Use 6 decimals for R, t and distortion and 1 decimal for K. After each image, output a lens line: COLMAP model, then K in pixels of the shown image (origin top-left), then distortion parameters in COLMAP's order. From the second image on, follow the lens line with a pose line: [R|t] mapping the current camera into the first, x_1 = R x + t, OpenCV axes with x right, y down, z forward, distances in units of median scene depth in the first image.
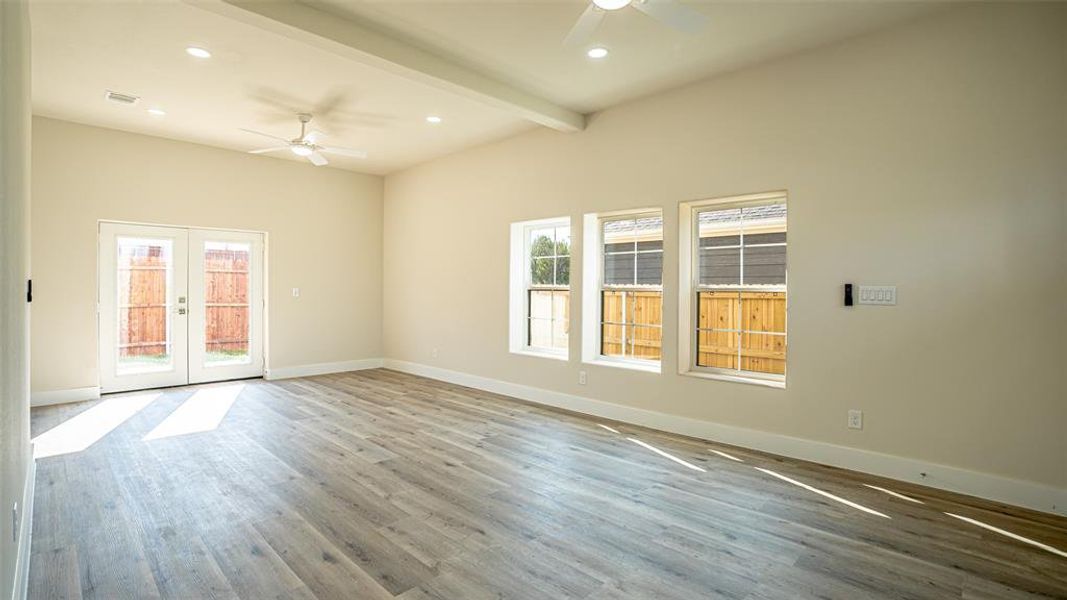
lens RADIAL K [[493.5, 0, 529.9], [0, 493.5, 296.0], [0, 0, 1]] dist [-0.071954, 0.026239]
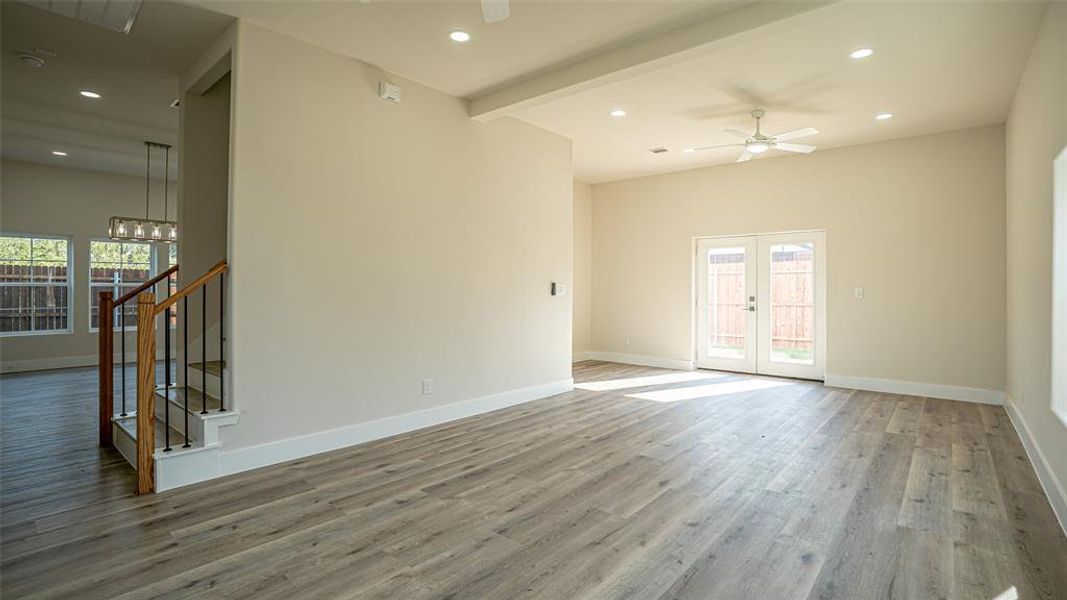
lens RADIAL K [[493.5, 0, 529.9], [0, 493.5, 296.0], [0, 0, 1]] dist [-0.071954, 0.026239]
pose [[0.061446, 0.010920, -0.998051, 0.641387], [-0.017420, 0.999800, 0.009867, -0.001349], [0.997958, 0.016780, 0.061624, 0.633403]]
